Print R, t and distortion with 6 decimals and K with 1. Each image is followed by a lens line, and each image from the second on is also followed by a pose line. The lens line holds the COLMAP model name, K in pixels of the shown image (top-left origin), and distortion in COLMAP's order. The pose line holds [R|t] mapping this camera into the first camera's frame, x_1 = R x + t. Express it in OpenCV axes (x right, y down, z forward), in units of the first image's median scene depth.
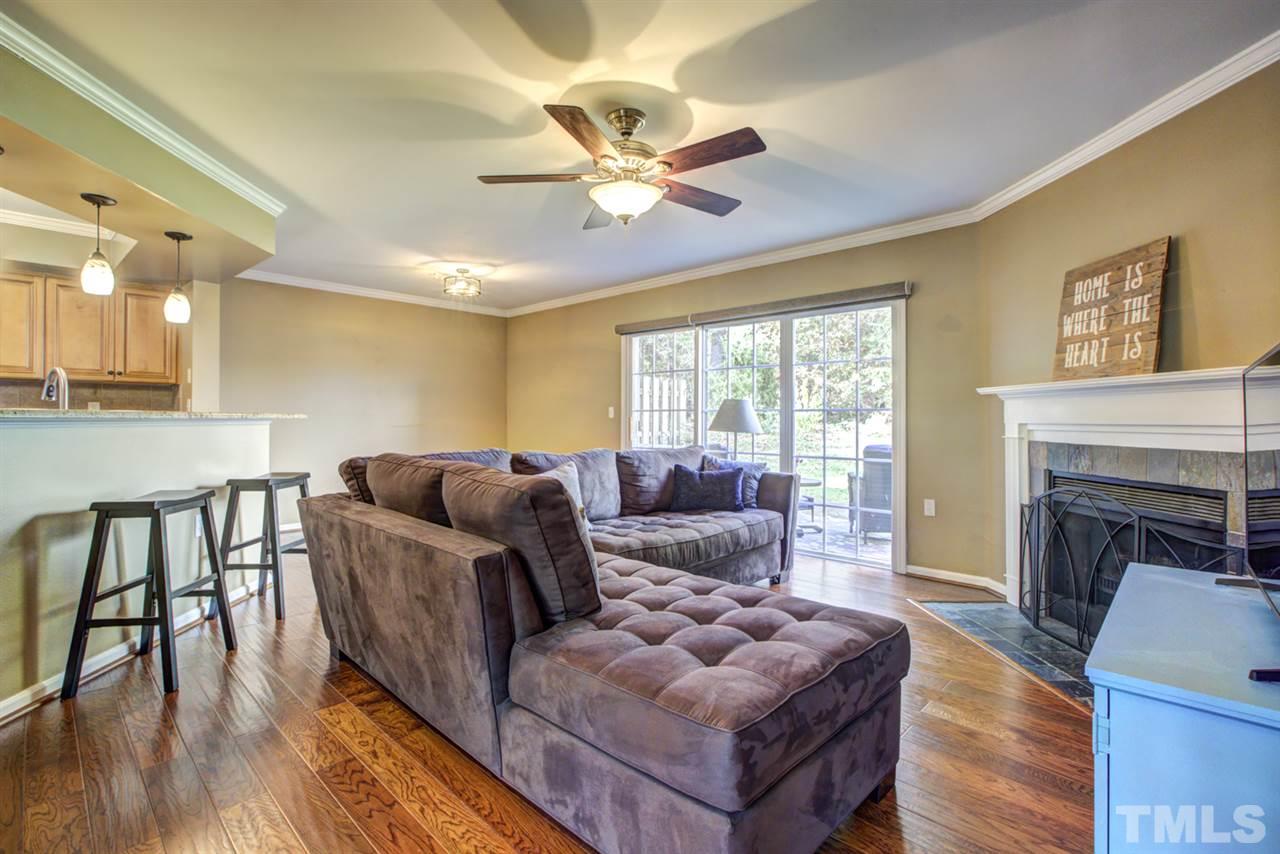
lens RADIAL K [[598.4, 0, 635.9], [0, 598.4, 413.3], [0, 0, 1]] dist [-0.000226, 0.000596]
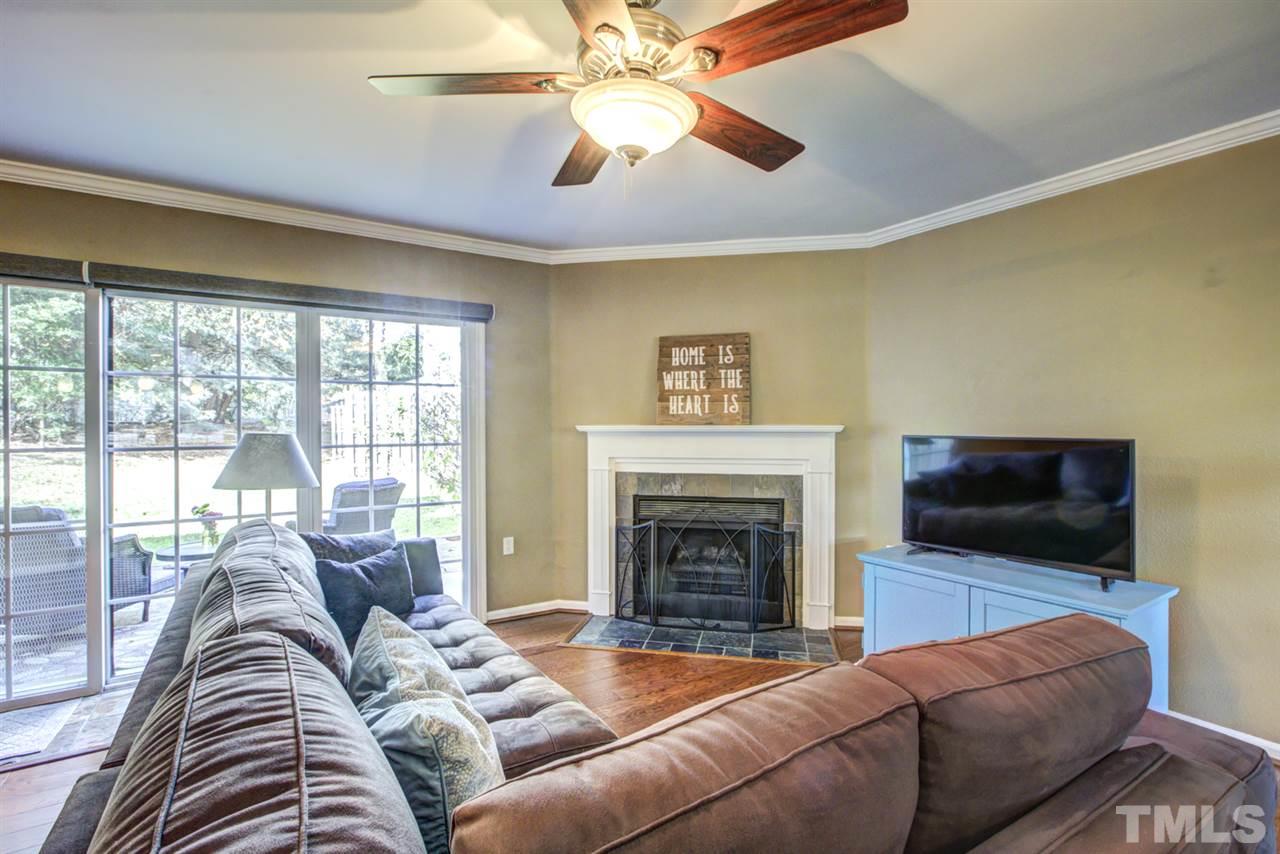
lens RADIAL K [[594.5, 0, 640.0], [0, 594.5, 427.0], [0, 0, 1]] dist [0.000078, 0.000308]
pose [[0.232703, -0.006793, 0.972524, -0.496357], [-0.008424, 0.999924, 0.009000, -0.056447], [-0.972511, -0.010287, 0.232628, 0.730643]]
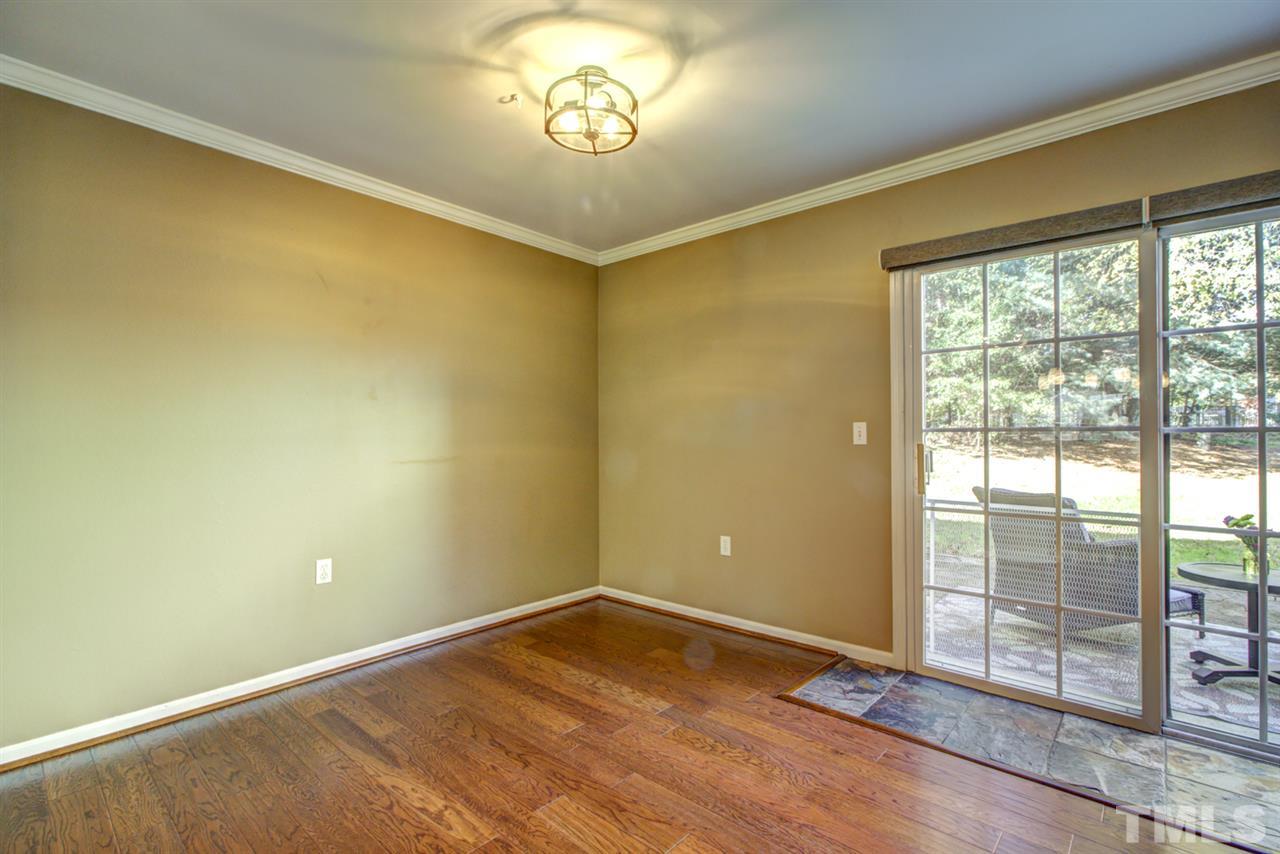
lens RADIAL K [[579.9, 0, 645.6], [0, 579.9, 431.2], [0, 0, 1]] dist [-0.002037, 0.000064]
pose [[0.998749, -0.001436, 0.049987, -0.467448], [0.001430, 0.999999, 0.000156, -0.007249], [-0.049987, -0.000084, 0.998750, 1.053669]]
